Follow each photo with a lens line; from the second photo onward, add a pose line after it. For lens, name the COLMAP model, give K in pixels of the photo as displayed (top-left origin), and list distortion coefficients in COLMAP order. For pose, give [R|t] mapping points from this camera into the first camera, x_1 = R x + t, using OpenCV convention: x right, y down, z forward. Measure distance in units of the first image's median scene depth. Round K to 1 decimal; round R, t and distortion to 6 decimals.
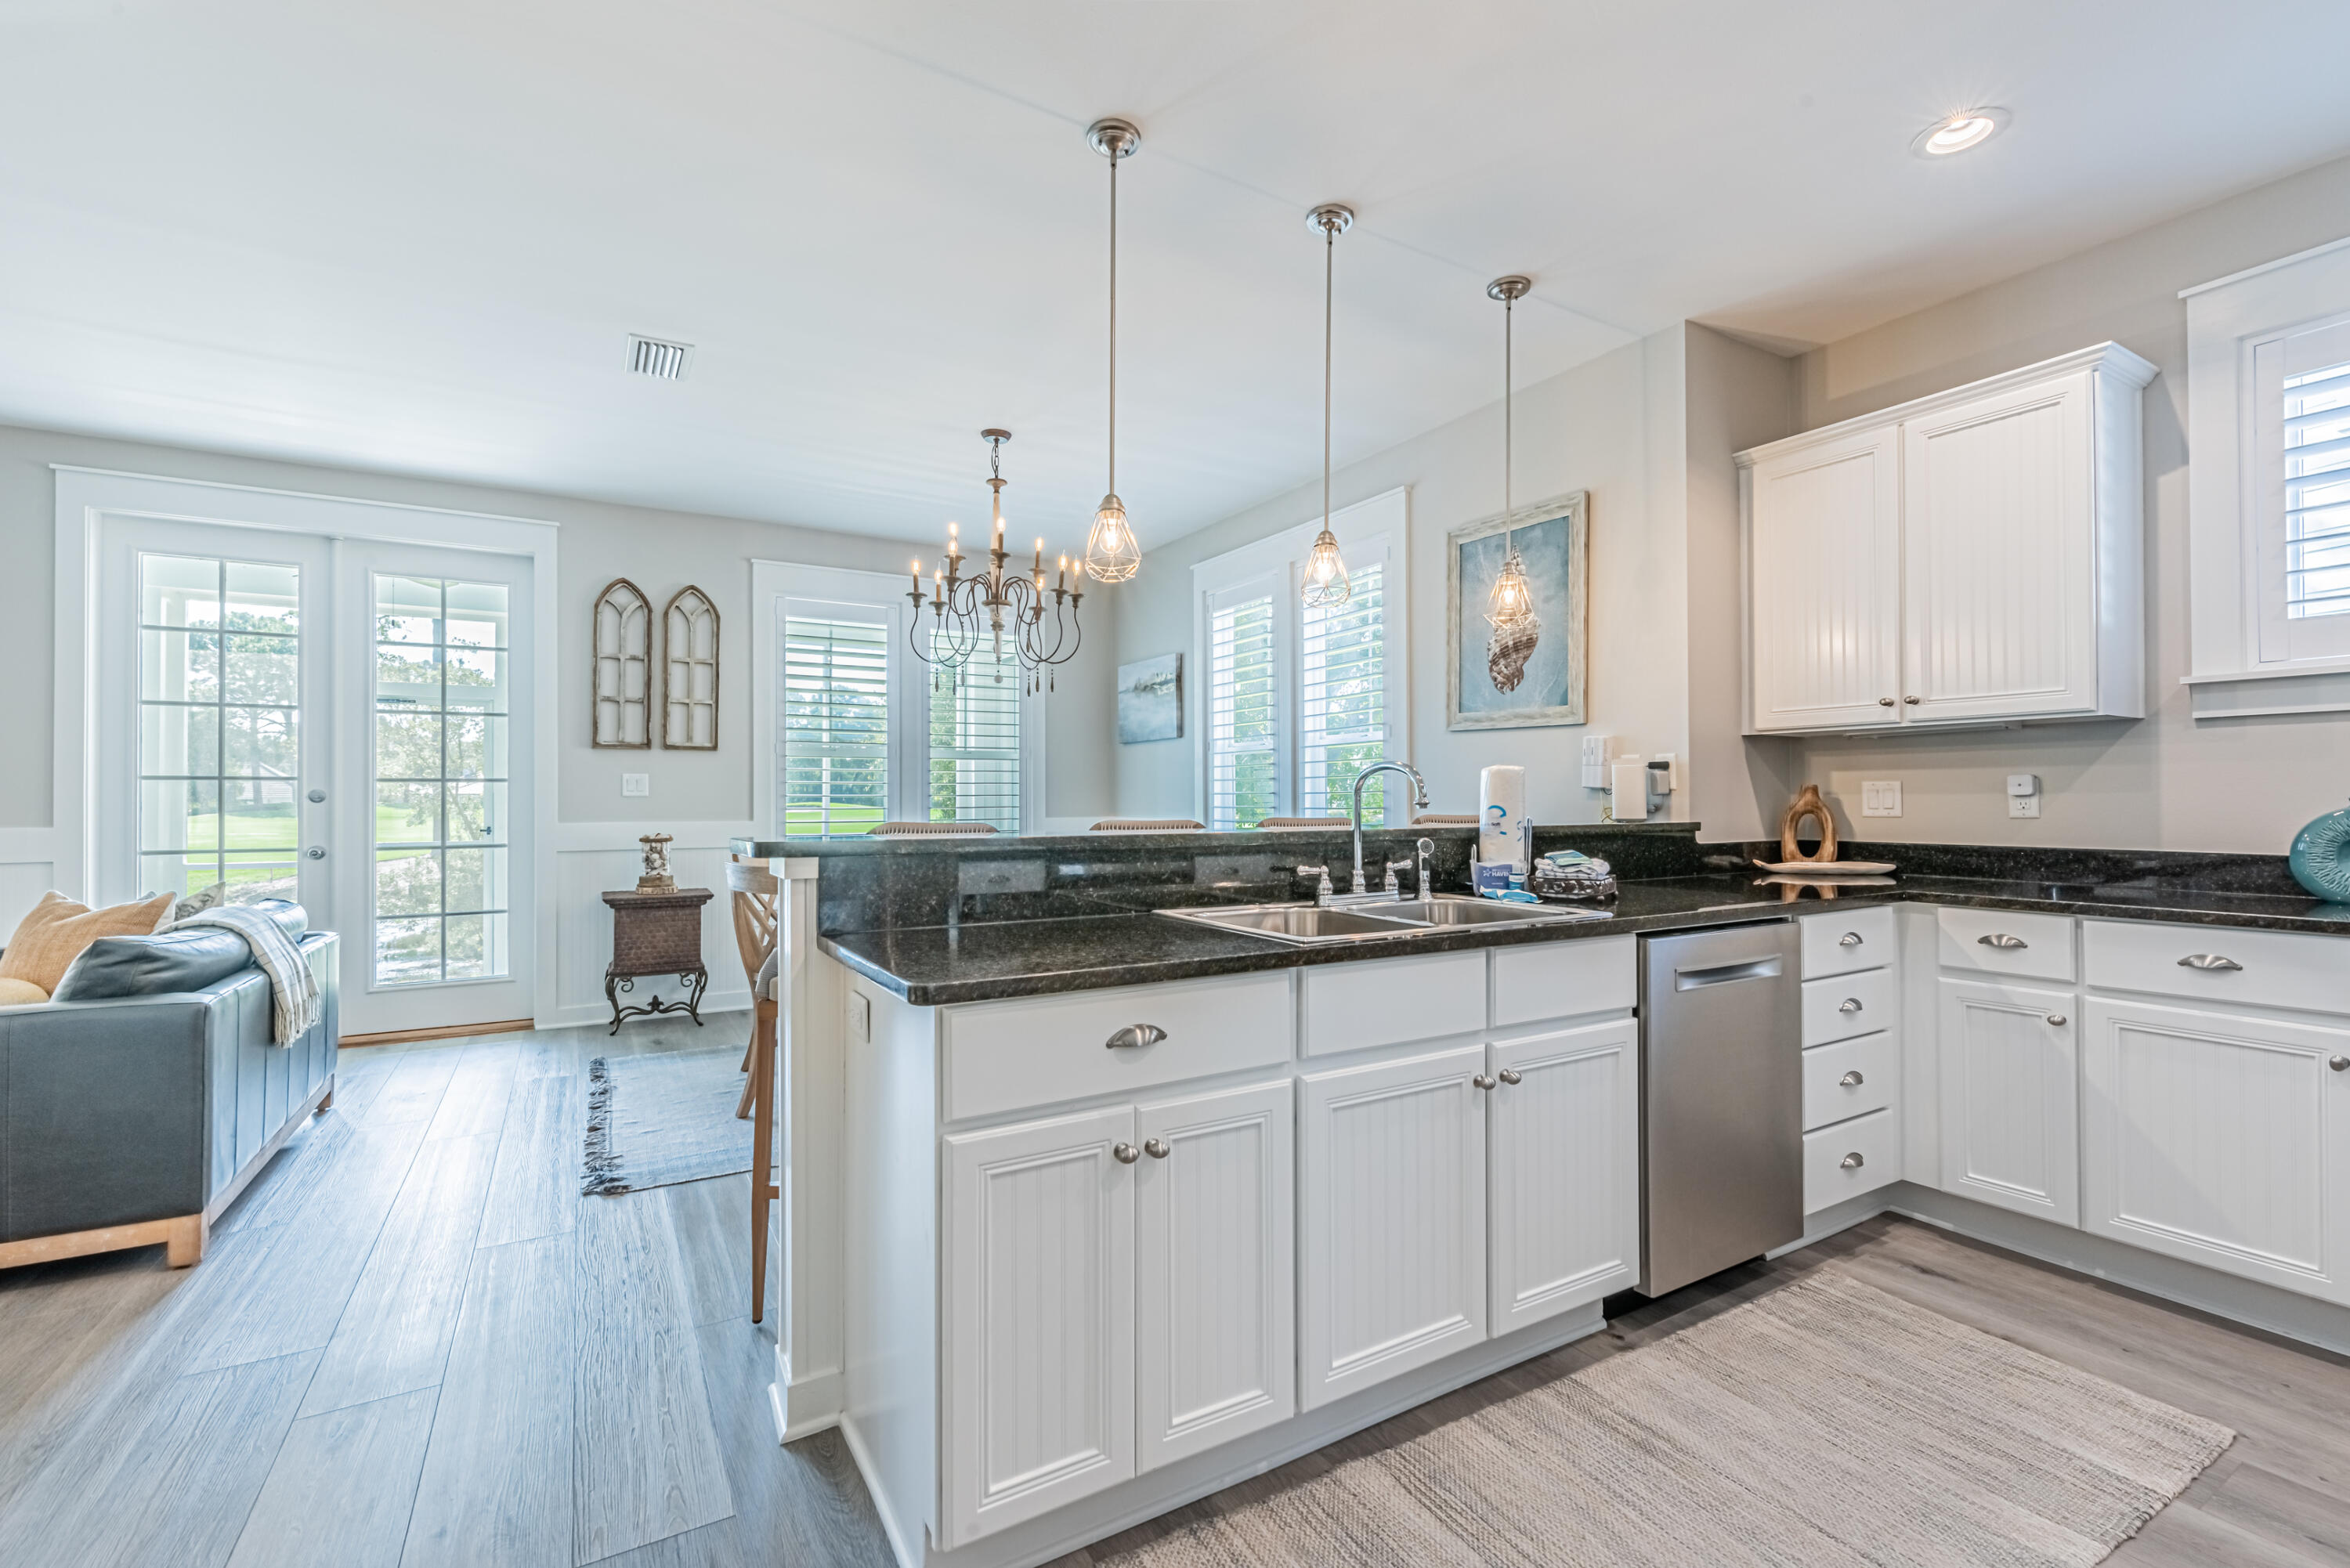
lens RADIAL K [[1016.8, 0, 1174.4], [0, 1016.8, 790.9], [0, 0, 1]] dist [-0.003849, 0.000127]
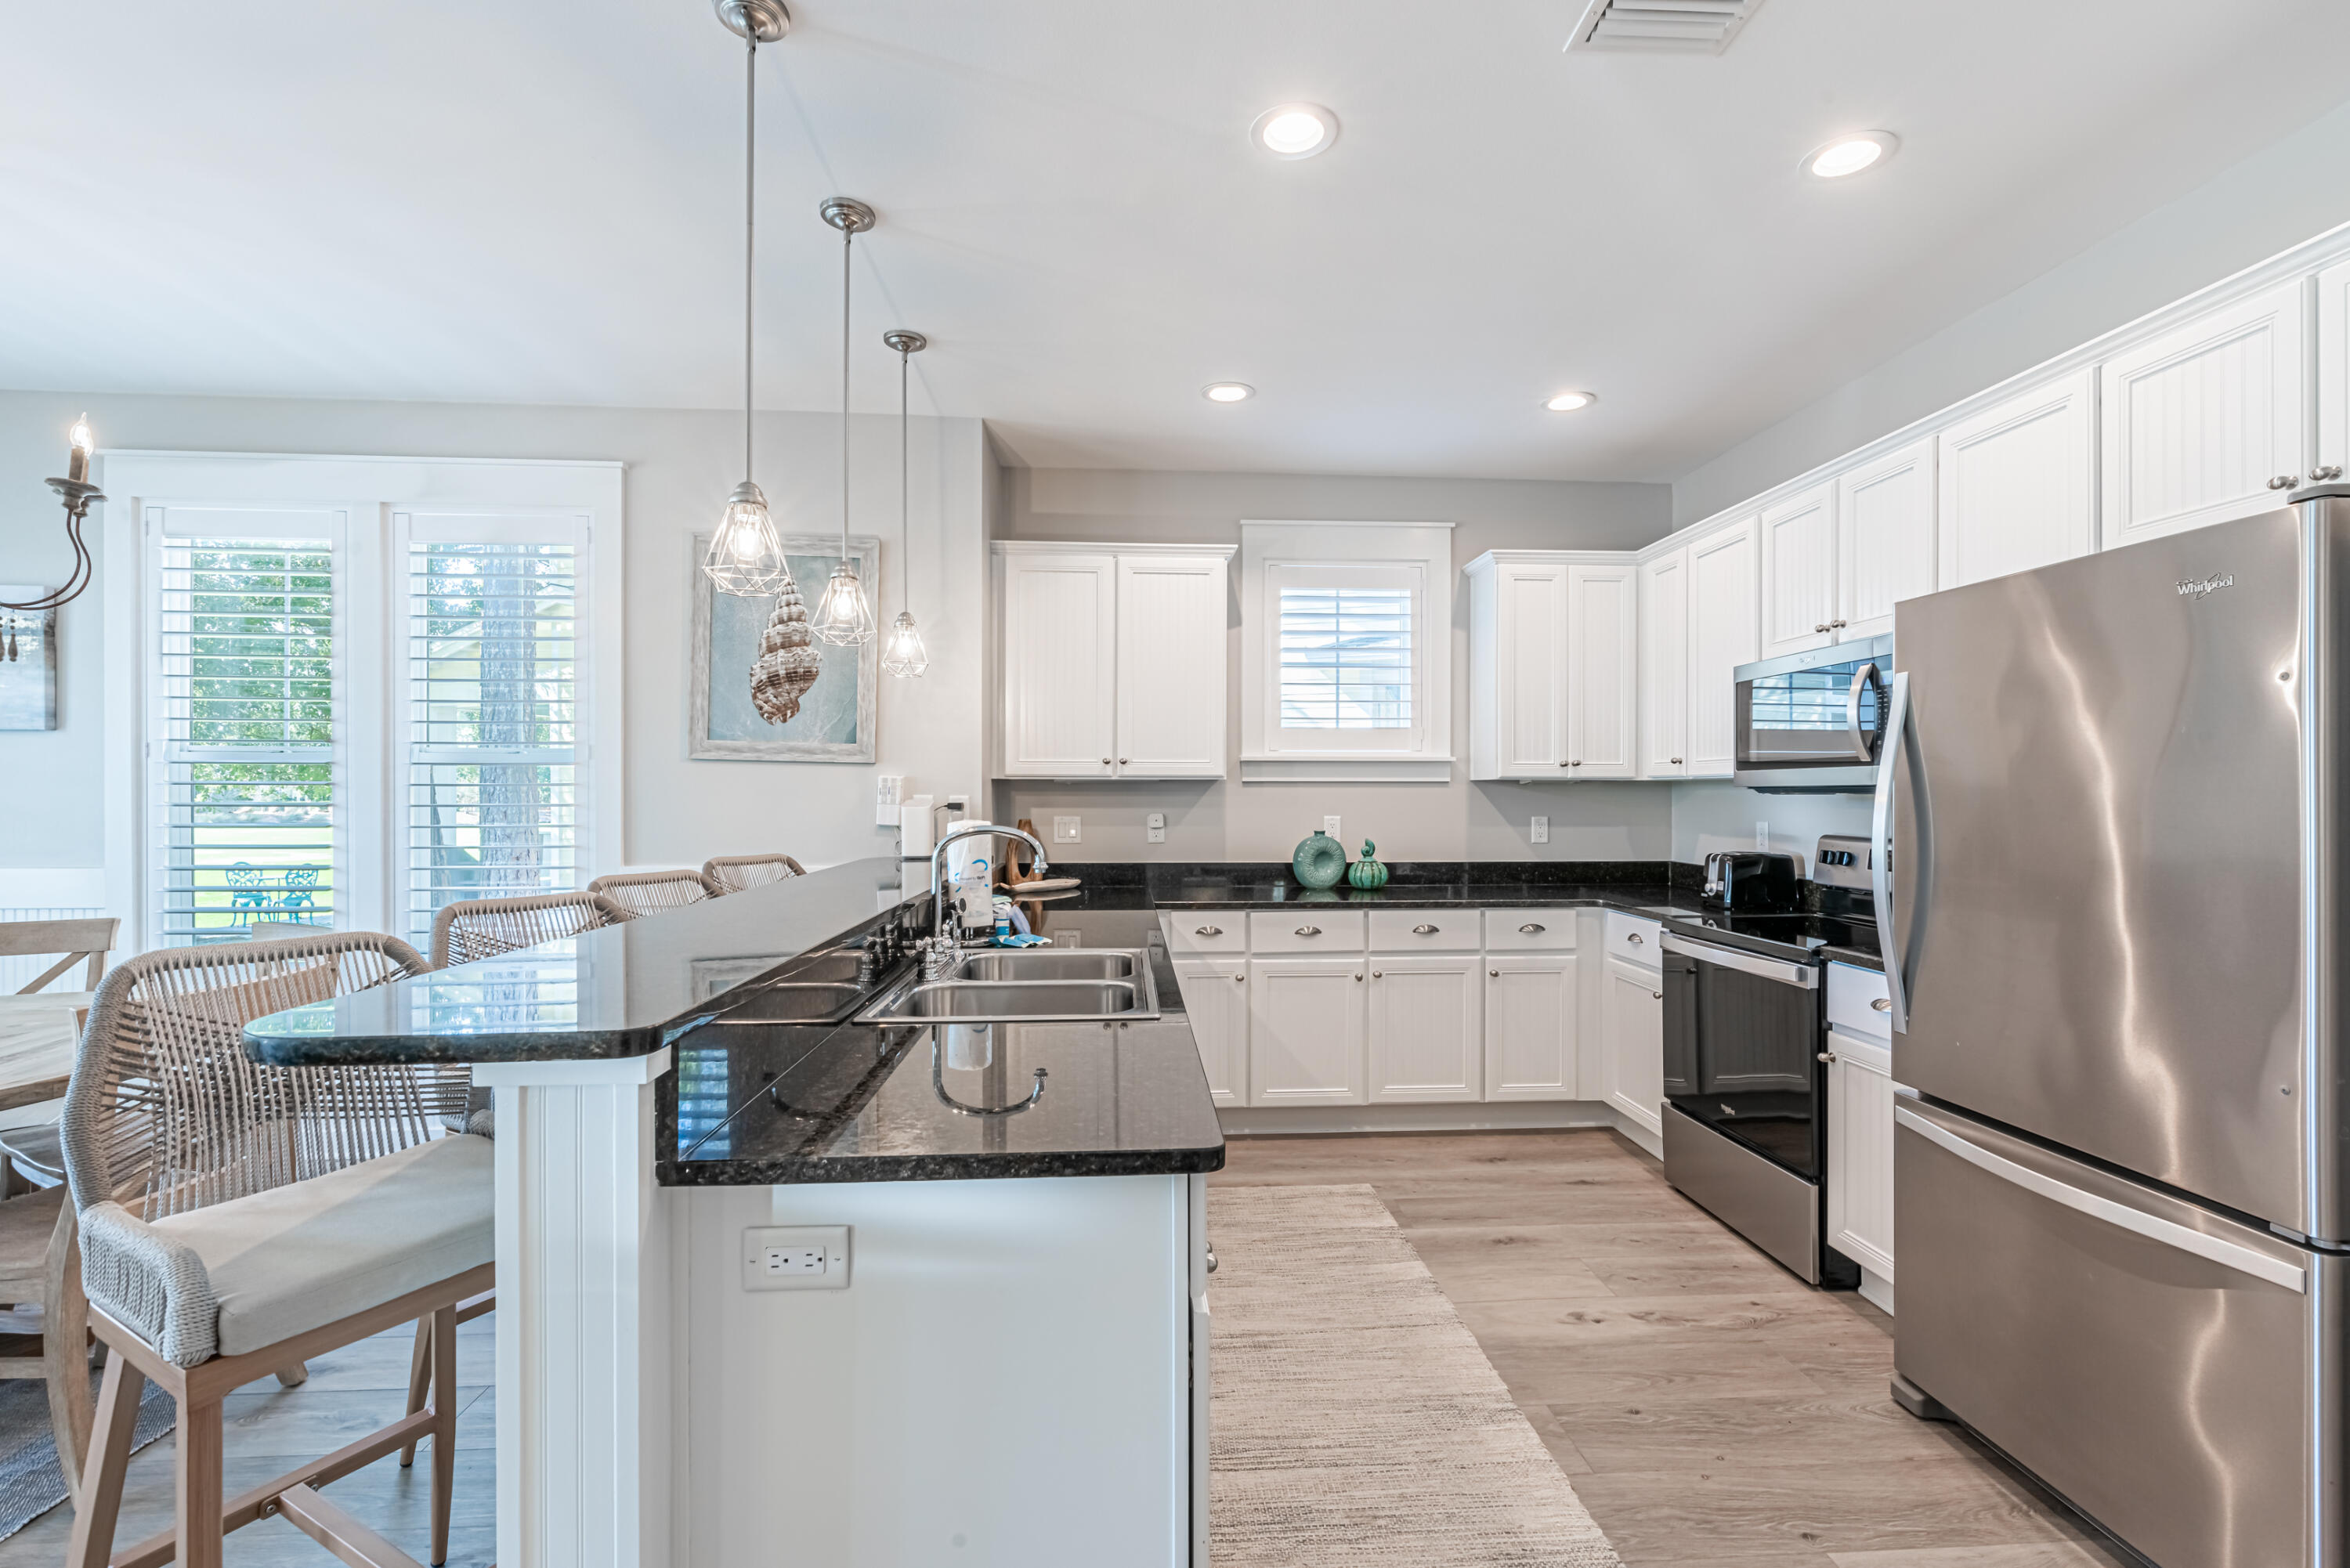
lens RADIAL K [[1033.3, 0, 1183.1], [0, 1033.3, 792.5], [0, 0, 1]] dist [0.002078, 0.000558]
pose [[0.449425, 0.001598, 0.893317, -0.330471], [-0.010529, 0.999938, 0.003508, -0.035630], [-0.893256, -0.010982, 0.449414, 0.200904]]
